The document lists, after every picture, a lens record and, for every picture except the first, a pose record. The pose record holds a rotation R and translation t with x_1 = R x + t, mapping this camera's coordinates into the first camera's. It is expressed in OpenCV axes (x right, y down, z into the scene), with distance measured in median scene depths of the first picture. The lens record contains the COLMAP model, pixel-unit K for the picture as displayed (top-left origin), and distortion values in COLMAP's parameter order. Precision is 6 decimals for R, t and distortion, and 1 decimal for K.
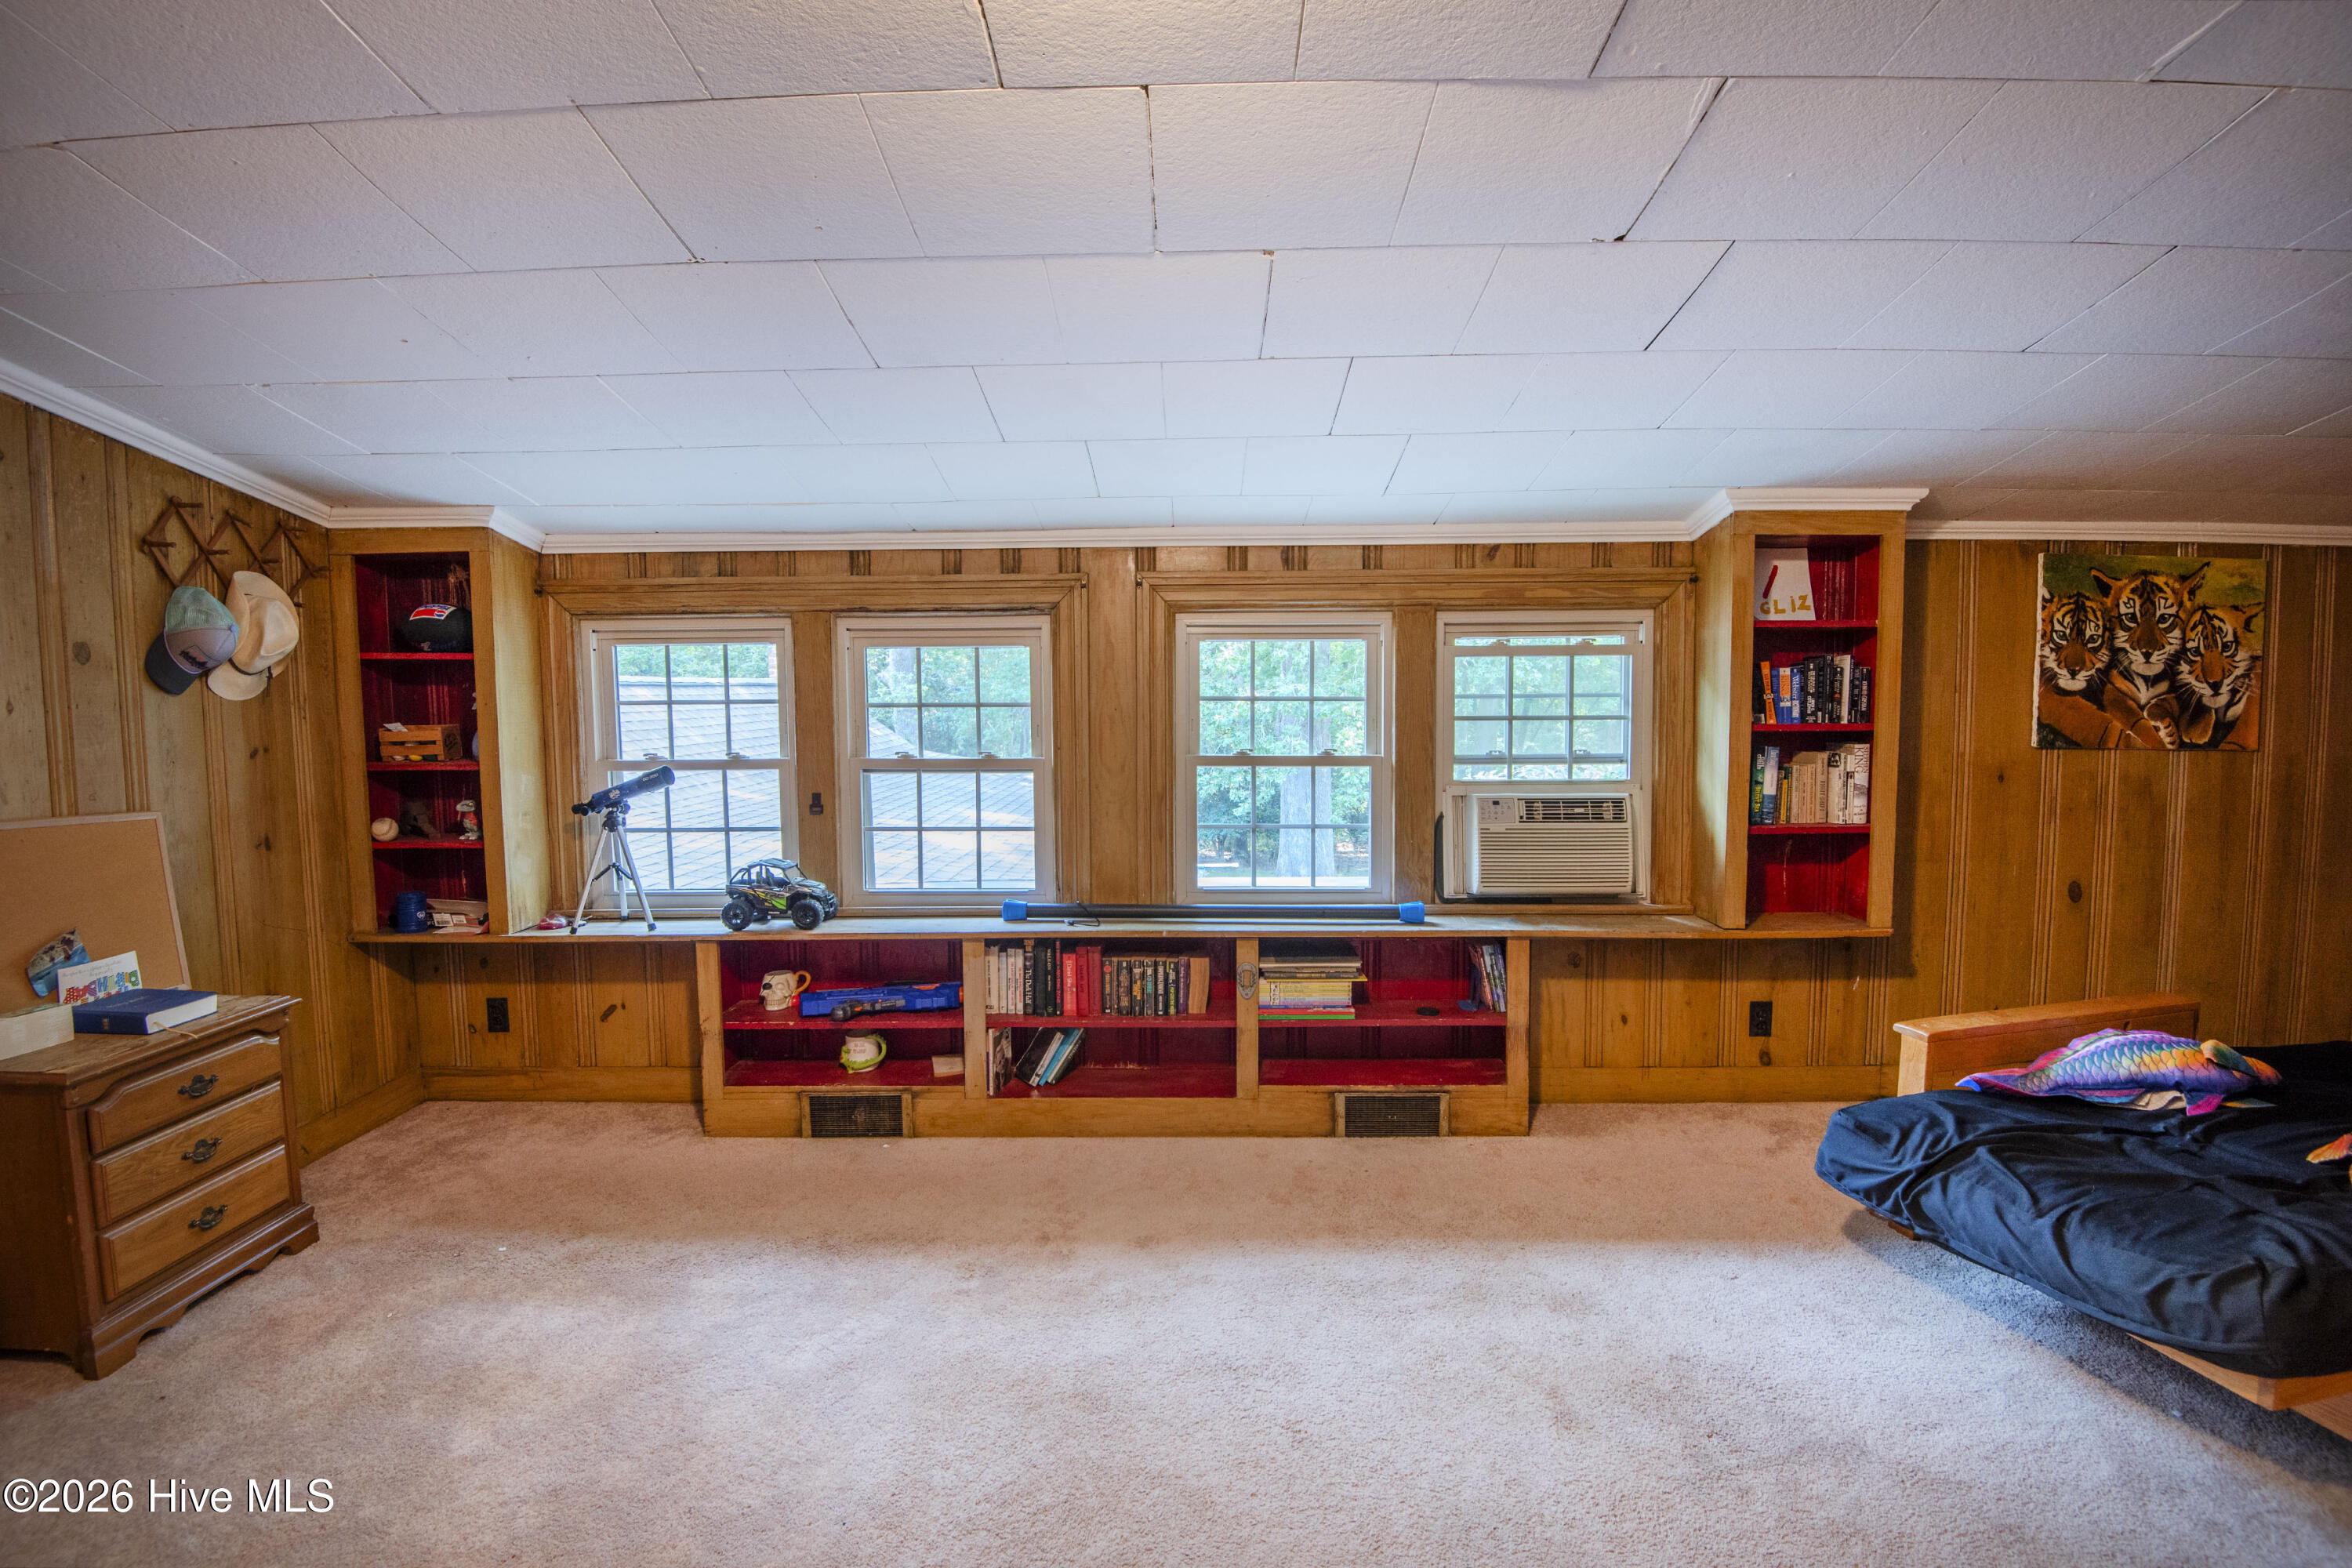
lens RADIAL K [[1092.8, 0, 1162.5], [0, 1092.8, 777.7], [0, 0, 1]] dist [-0.015190, -0.016073]
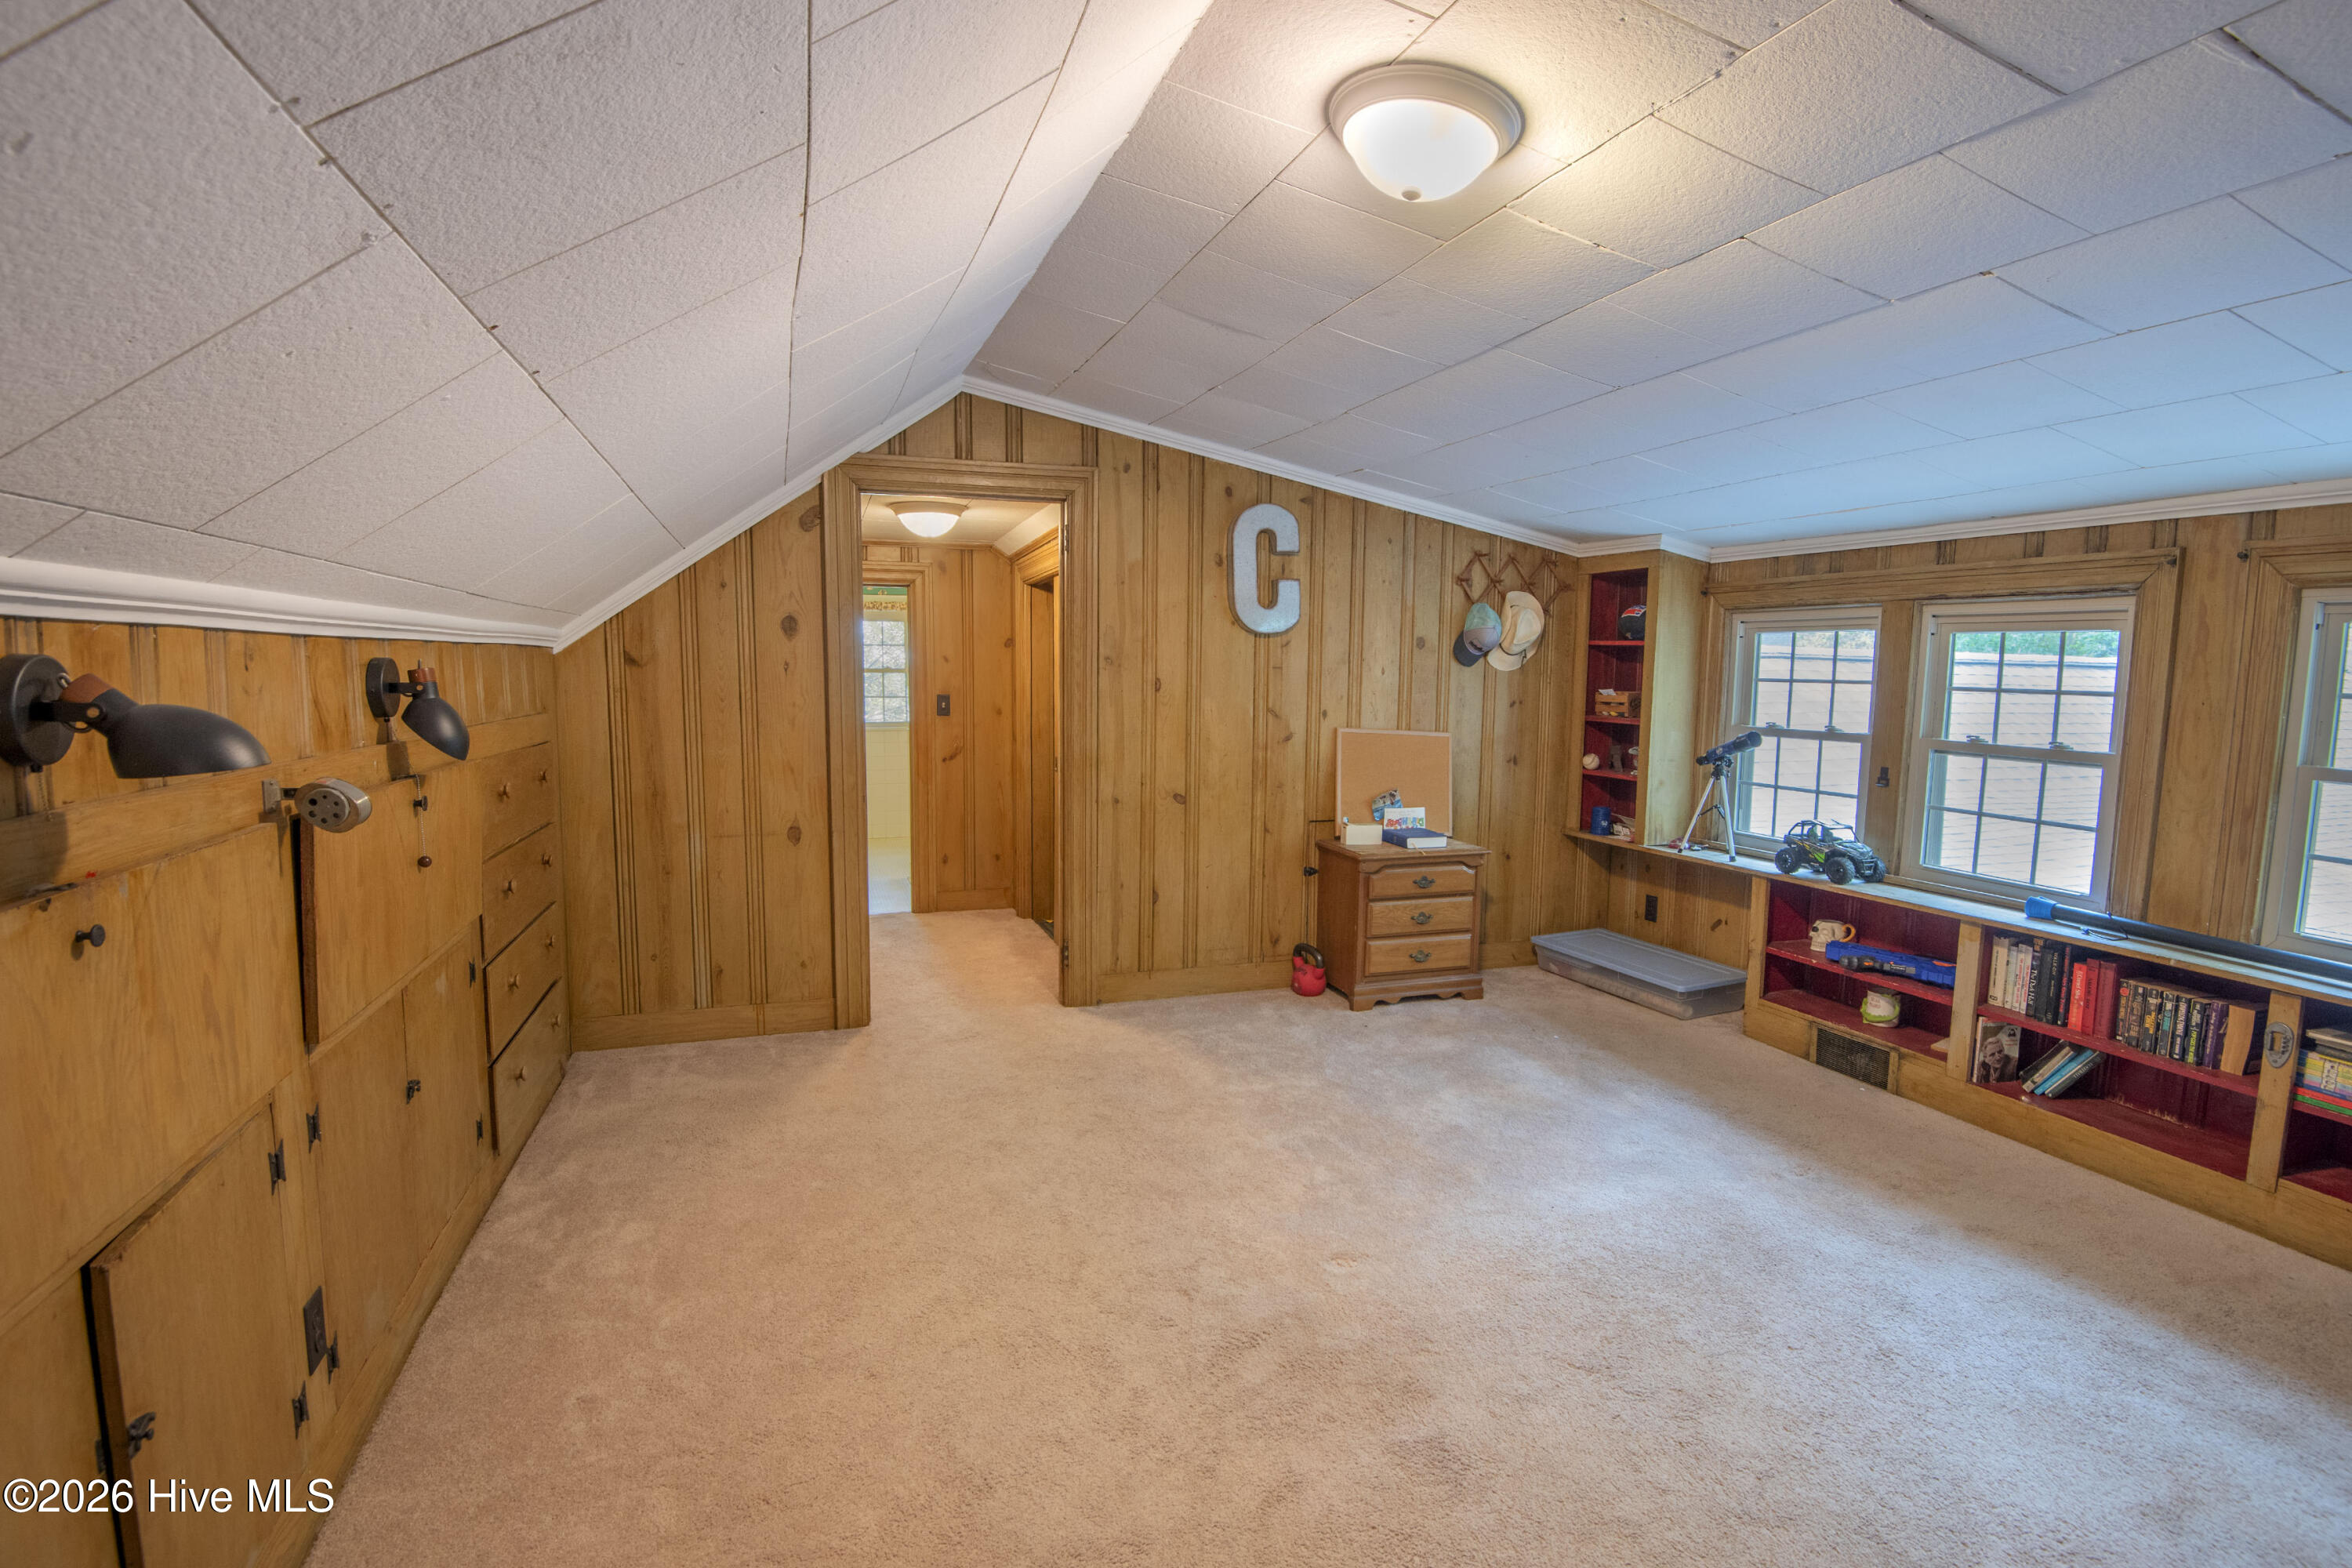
lens RADIAL K [[1092.8, 0, 1162.5], [0, 1092.8, 777.7], [0, 0, 1]] dist [-0.015190, -0.016073]
pose [[0.336144, 0.108615, -0.935527, 0.488127], [-0.087337, 0.992642, 0.083865, -0.003629], [0.937752, 0.053516, 0.343157, -0.051071]]
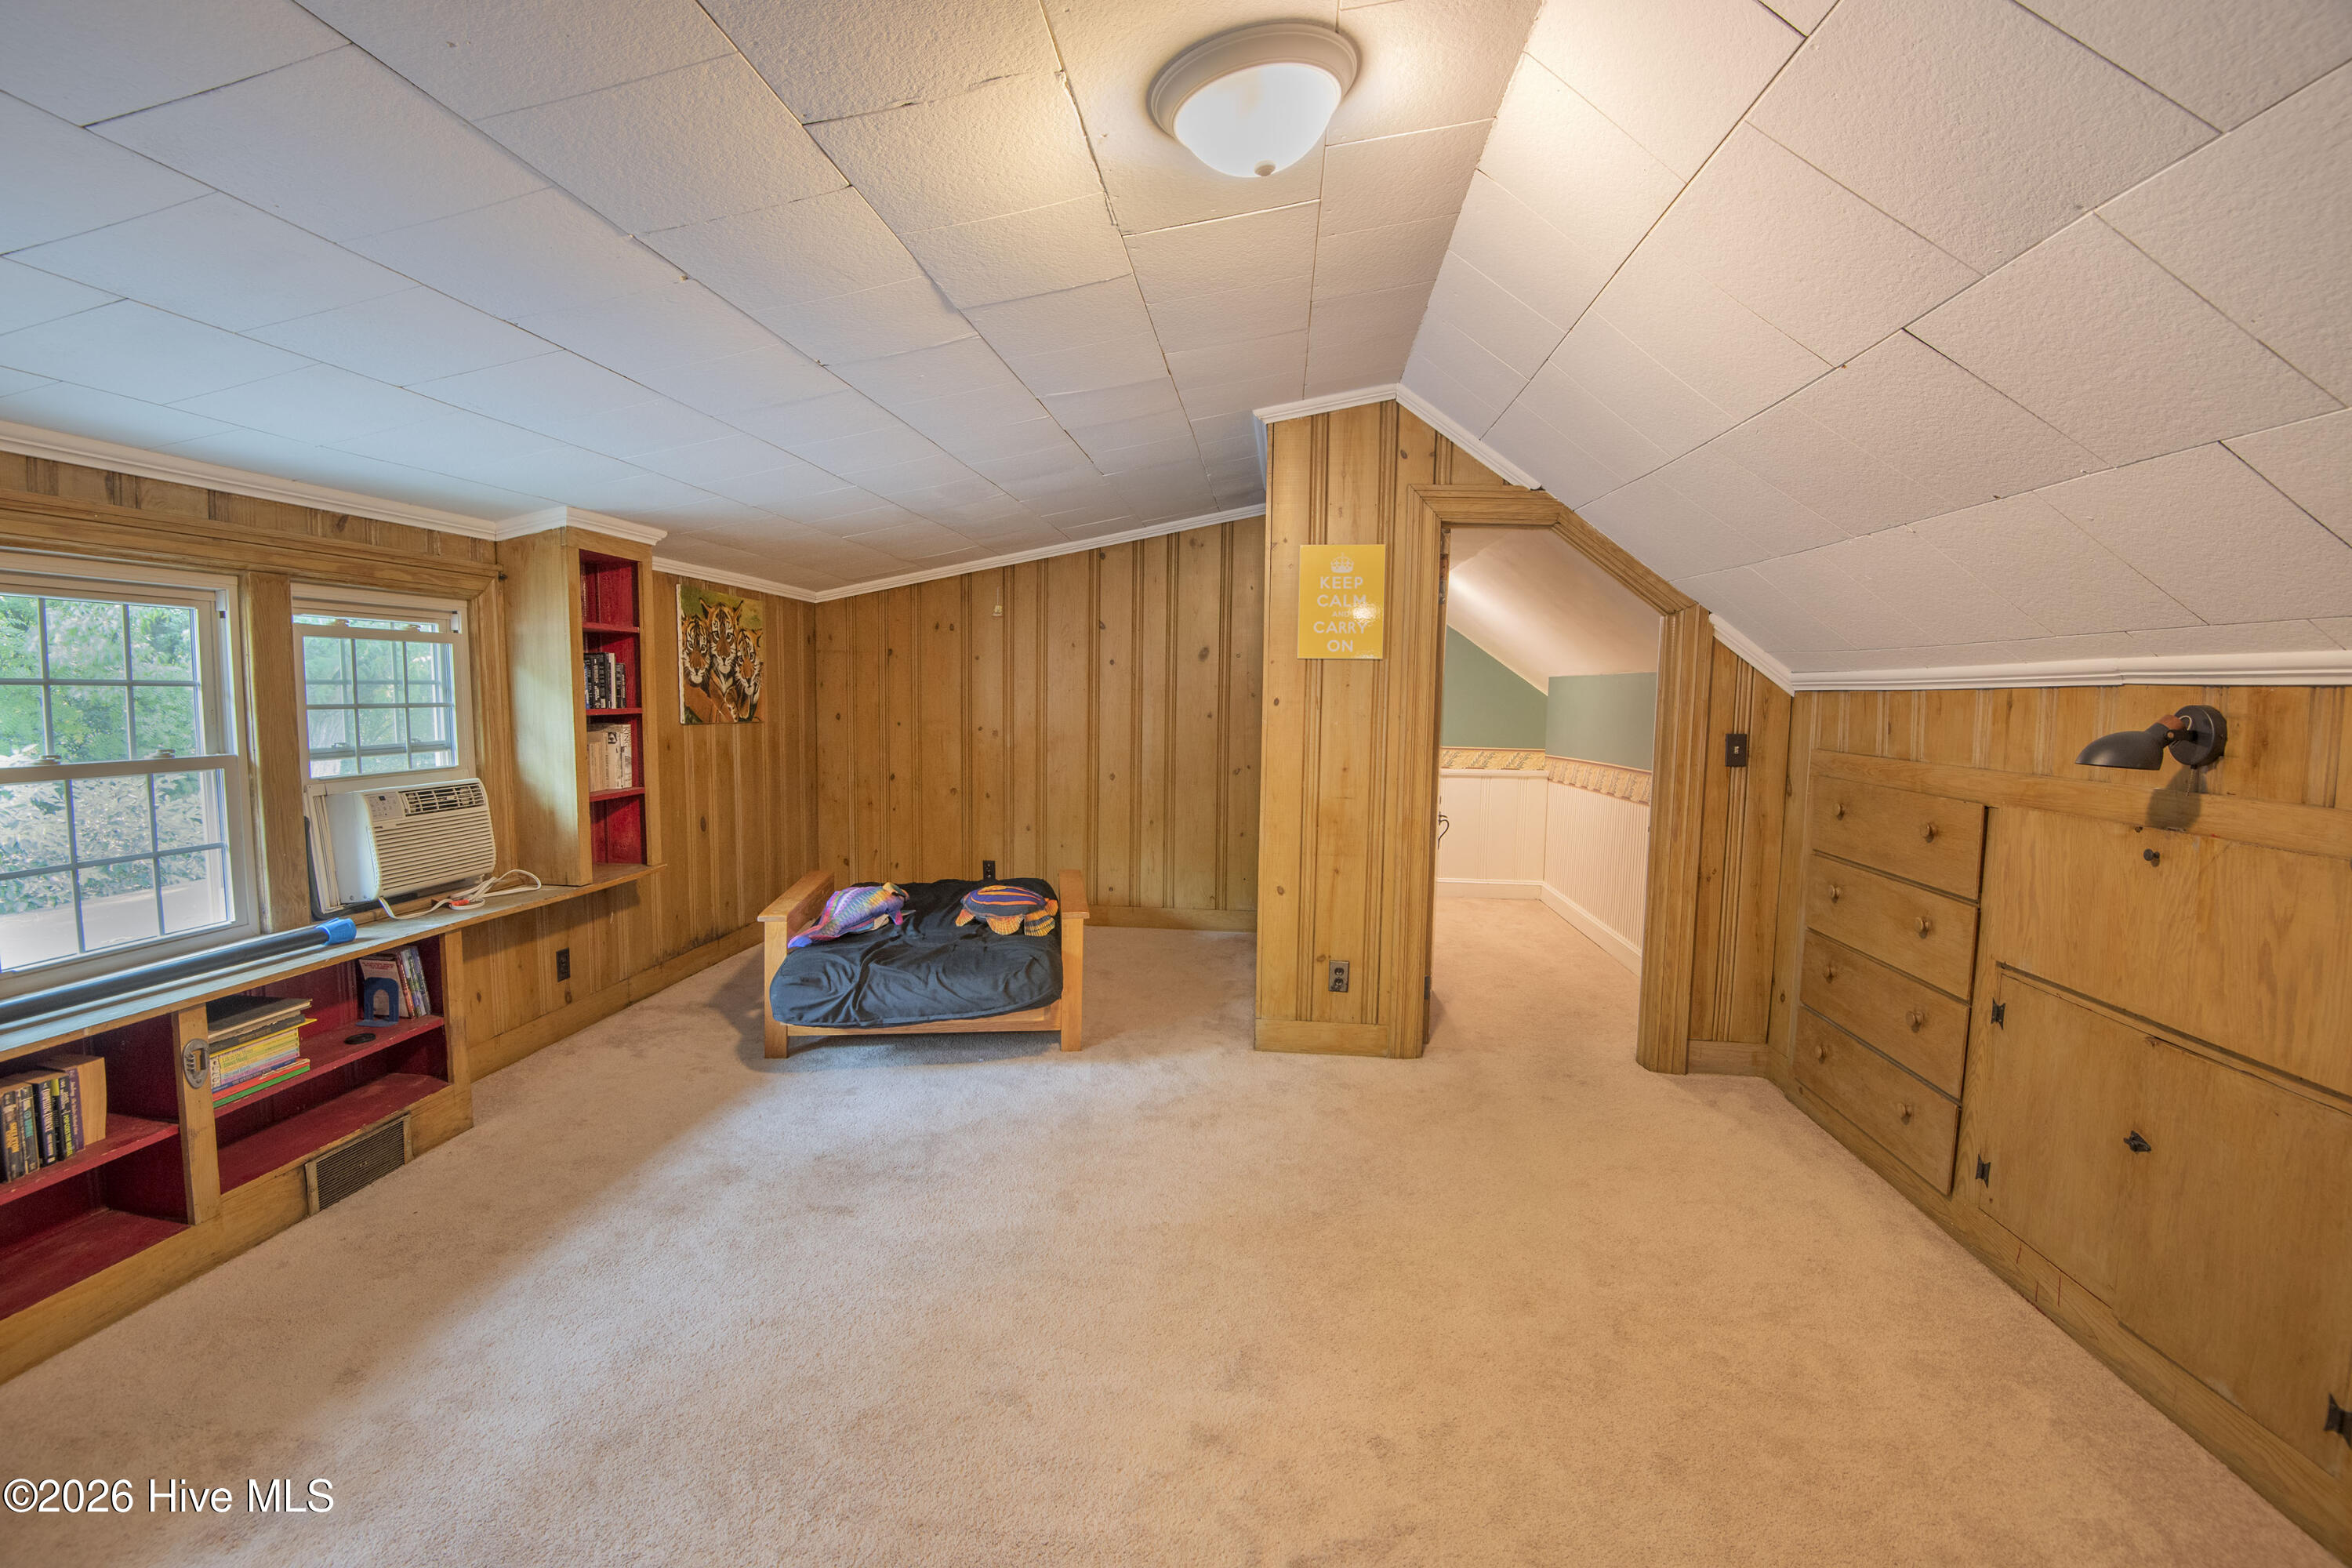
lens RADIAL K [[1105.0, 0, 1182.3], [0, 1105.0, 781.7], [0, 0, 1]] dist [-0.017414, -0.012513]
pose [[0.062422, -0.074485, 0.995267, -0.577327], [0.058727, 0.995758, 0.070838, -0.016711], [-0.996321, 0.054028, 0.066532, 0.264624]]
